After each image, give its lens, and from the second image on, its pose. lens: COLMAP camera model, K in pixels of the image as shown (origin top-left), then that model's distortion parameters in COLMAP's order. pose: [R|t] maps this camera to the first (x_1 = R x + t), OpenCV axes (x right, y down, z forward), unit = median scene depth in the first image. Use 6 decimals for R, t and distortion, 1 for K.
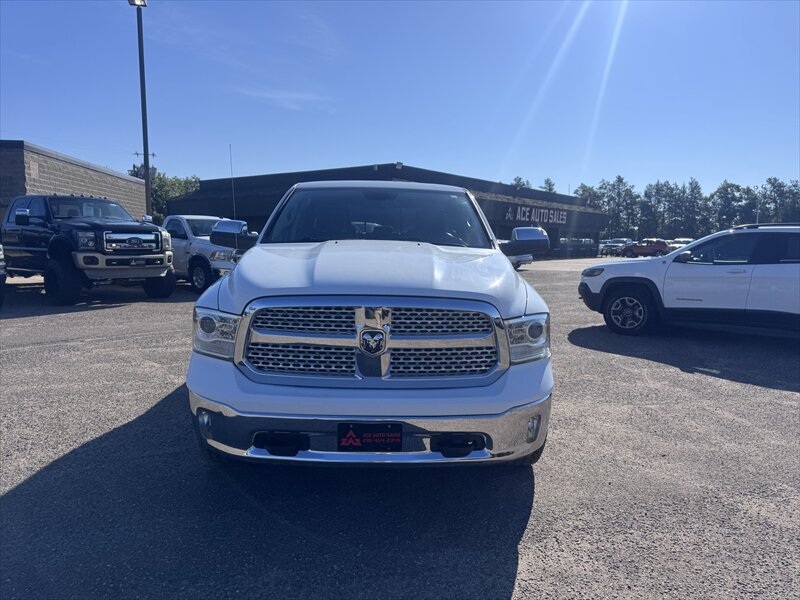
lens RADIAL K [[575.0, 0, 419.9], [0, 575.0, 320.4], [0, 0, 1]] dist [0.042498, -0.044719]
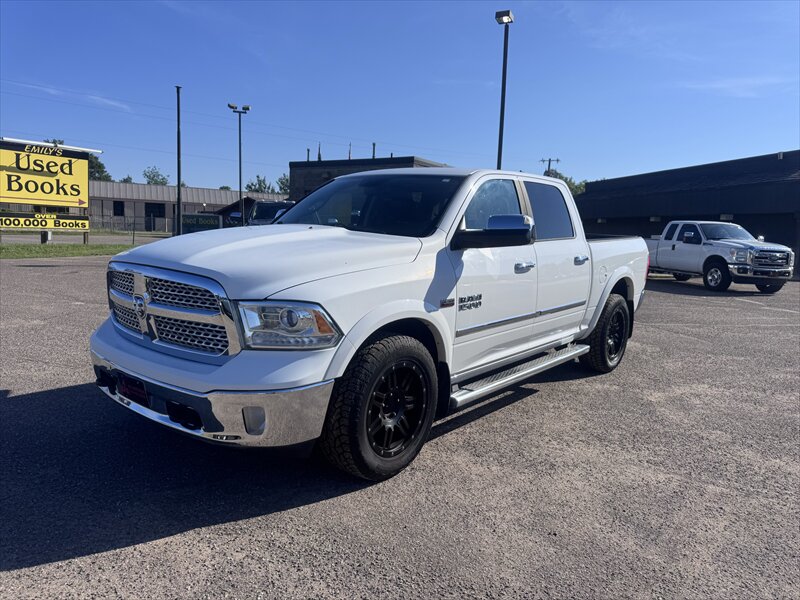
lens RADIAL K [[575.0, 0, 401.9], [0, 575.0, 329.1], [0, 0, 1]] dist [0.042498, -0.044719]
pose [[0.730742, 0.127906, -0.670564, 0.877715], [-0.122944, 0.990887, 0.055028, -0.036742], [0.671492, 0.042230, 0.739808, 0.413175]]
